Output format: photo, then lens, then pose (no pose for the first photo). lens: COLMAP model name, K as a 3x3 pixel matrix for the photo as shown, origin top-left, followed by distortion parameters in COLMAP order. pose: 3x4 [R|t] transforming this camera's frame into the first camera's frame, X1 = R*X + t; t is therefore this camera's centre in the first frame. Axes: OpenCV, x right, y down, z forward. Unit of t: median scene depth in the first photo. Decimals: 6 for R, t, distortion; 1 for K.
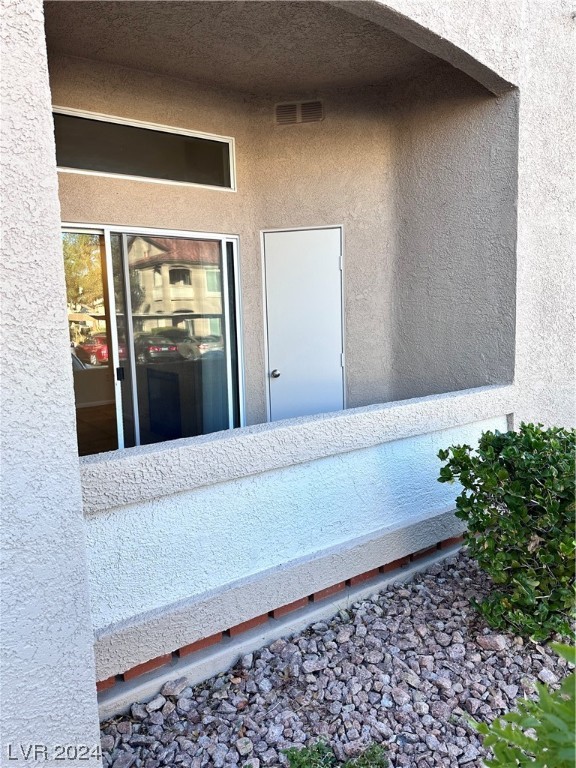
lens RADIAL K [[542.1, 0, 284.8], [0, 542.1, 381.5], [0, 0, 1]] dist [0.017749, -0.001352]
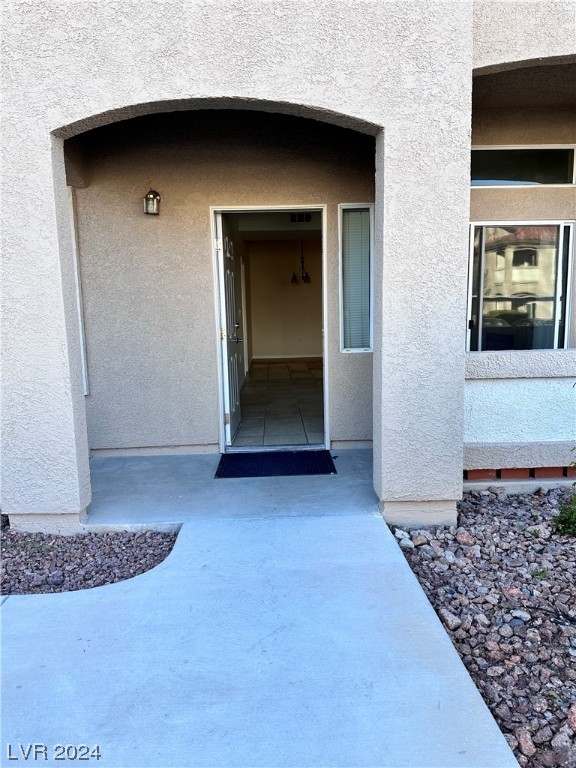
lens RADIAL K [[542.1, 0, 284.8], [0, 542.1, 381.5], [0, 0, 1]] dist [0.017749, -0.001352]
pose [[0.827940, 0.086078, -0.554171, 0.091009], [-0.071302, 0.996288, 0.048225, 0.092963], [0.556266, -0.000414, 0.831005, -0.435308]]
